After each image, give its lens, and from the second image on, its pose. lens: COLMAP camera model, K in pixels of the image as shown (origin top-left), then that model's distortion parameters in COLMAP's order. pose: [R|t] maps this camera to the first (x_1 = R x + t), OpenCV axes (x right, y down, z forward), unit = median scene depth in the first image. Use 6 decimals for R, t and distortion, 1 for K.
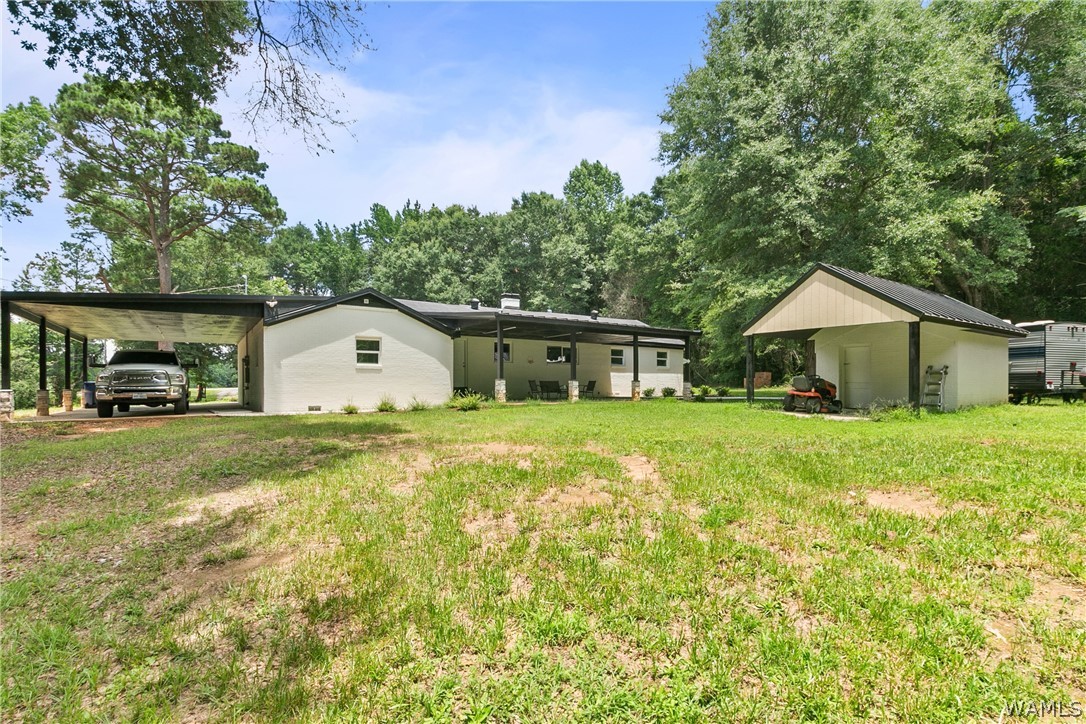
lens RADIAL K [[527.6, 0, 545.1], [0, 527.6, 380.0], [0, 0, 1]] dist [0.005996, 0.001708]
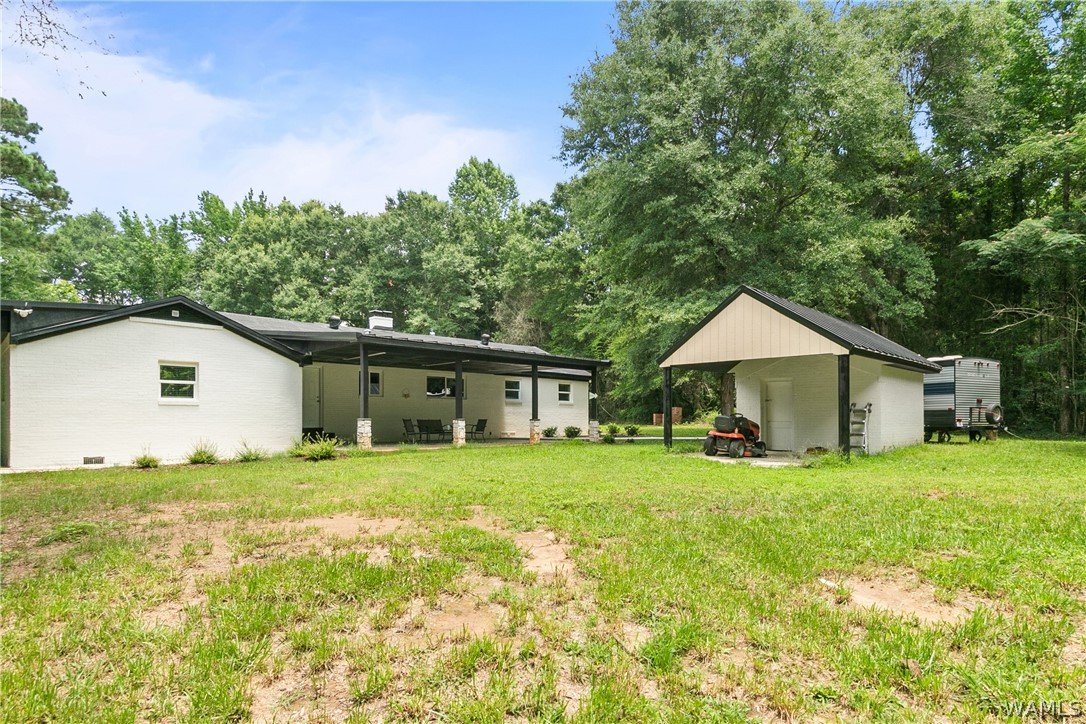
lens RADIAL K [[605.5, 0, 550.9], [0, 605.5, 408.6], [0, 0, 1]] dist [0.006339, 0.005114]
pose [[0.980139, -0.000665, 0.198312, 0.006811], [0.002522, 0.999955, -0.009110, -0.006402], [-0.198297, 0.009429, 0.980097, 0.057714]]
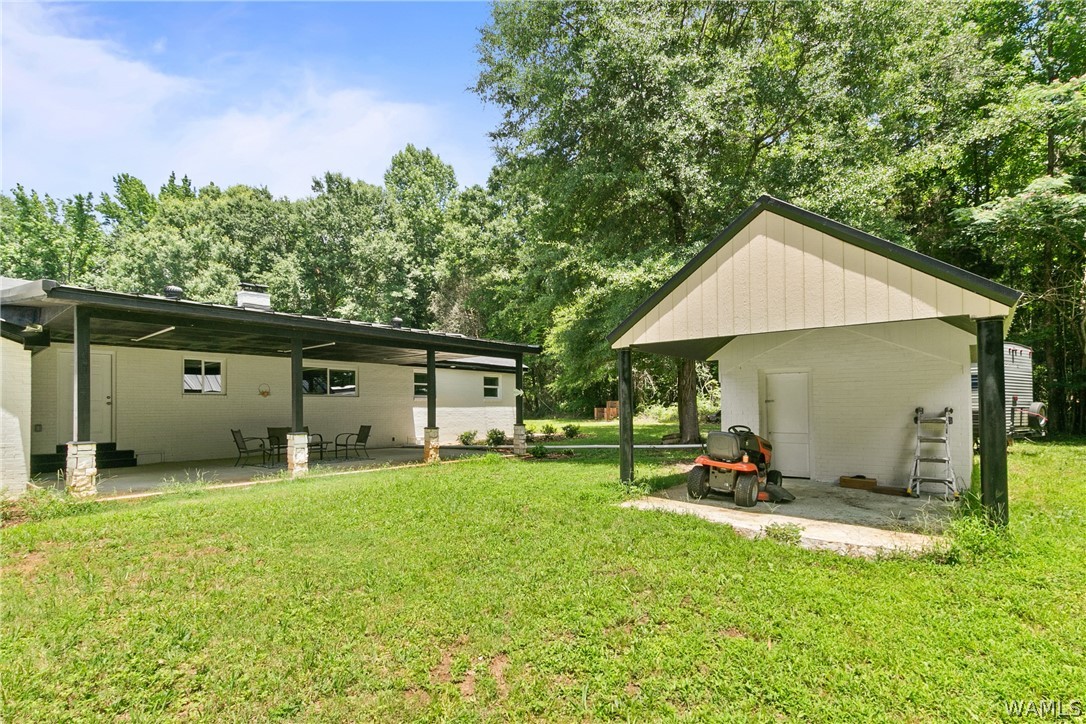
lens RADIAL K [[527.6, 0, 554.1], [0, 527.6, 396.4], [0, 0, 1]] dist [0.005996, 0.001708]
pose [[0.956565, -0.005872, 0.291461, 0.131716], [0.009520, 0.999893, -0.011099, -0.025149], [-0.291364, 0.013391, 0.956518, 0.401997]]
